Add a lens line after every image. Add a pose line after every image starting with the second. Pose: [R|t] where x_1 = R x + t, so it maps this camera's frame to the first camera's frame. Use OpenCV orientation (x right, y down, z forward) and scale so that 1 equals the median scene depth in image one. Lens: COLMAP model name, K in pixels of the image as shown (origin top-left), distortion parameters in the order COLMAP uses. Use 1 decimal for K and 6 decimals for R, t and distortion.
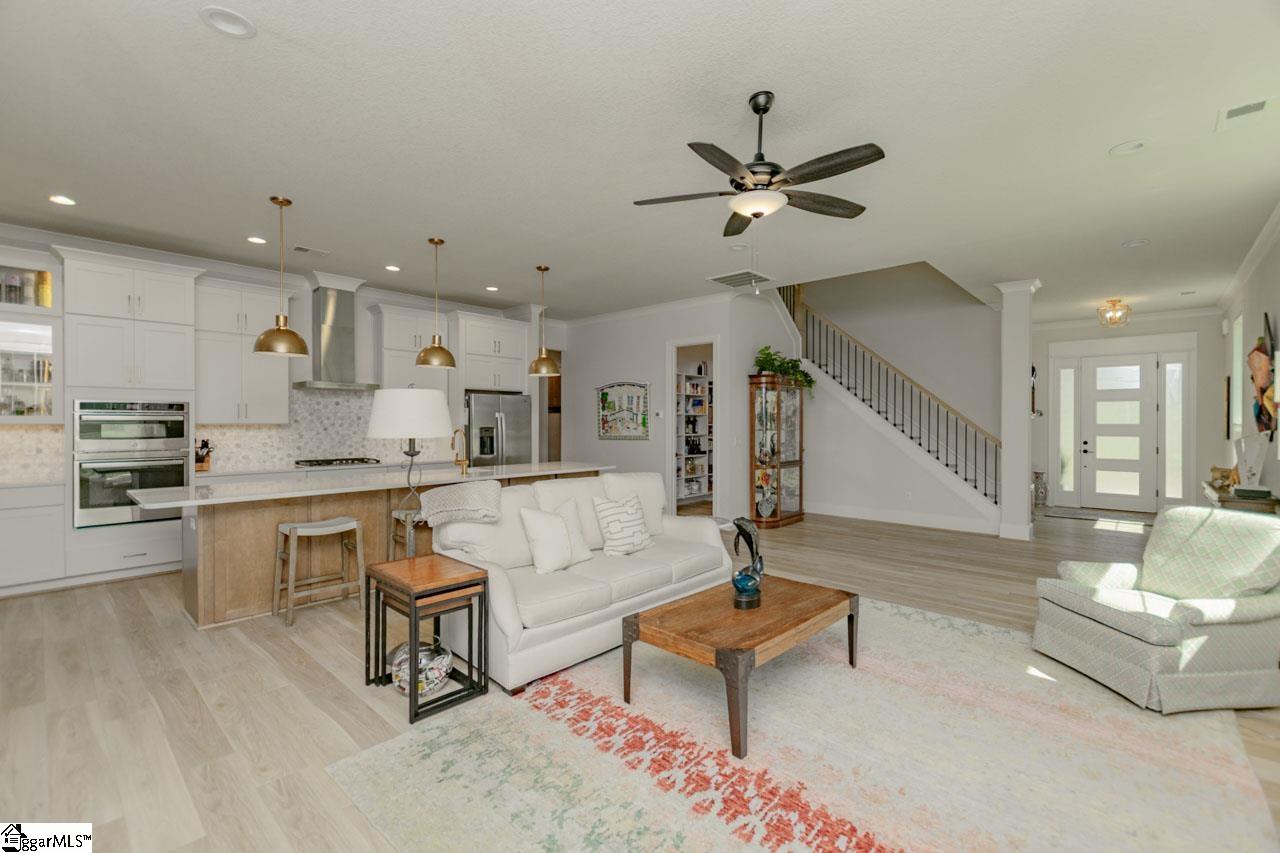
lens RADIAL K [[553.1, 0, 642.4], [0, 553.1, 425.0], [0, 0, 1]] dist [-0.000239, -0.001066]
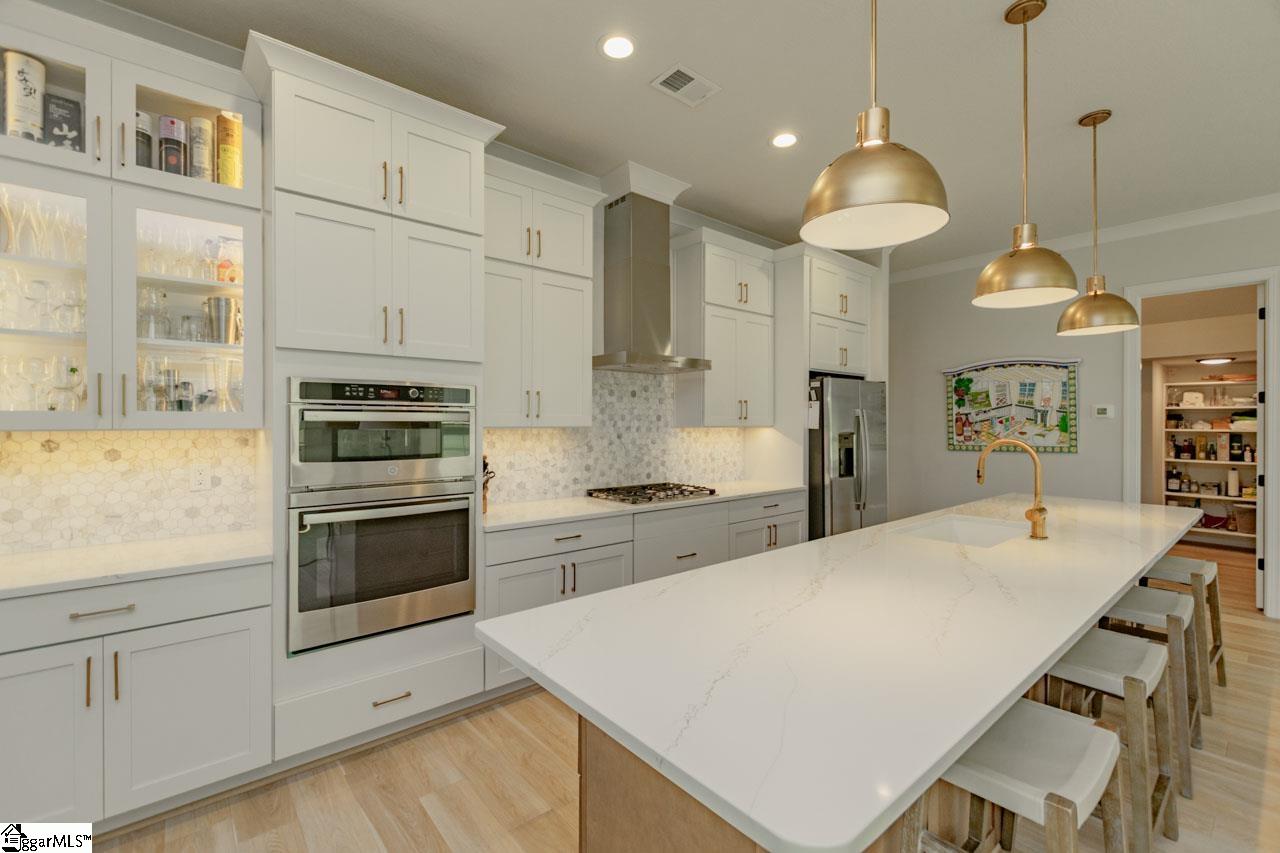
lens RADIAL K [[553.1, 0, 638.6], [0, 553.1, 423.3], [0, 0, 1]] dist [-0.000239, -0.001066]
pose [[0.991160, 0.000462, -0.132674, -0.476906], [-0.001126, 0.999987, -0.004935, -0.003444], [0.132670, 0.005041, 0.991147, 0.408238]]
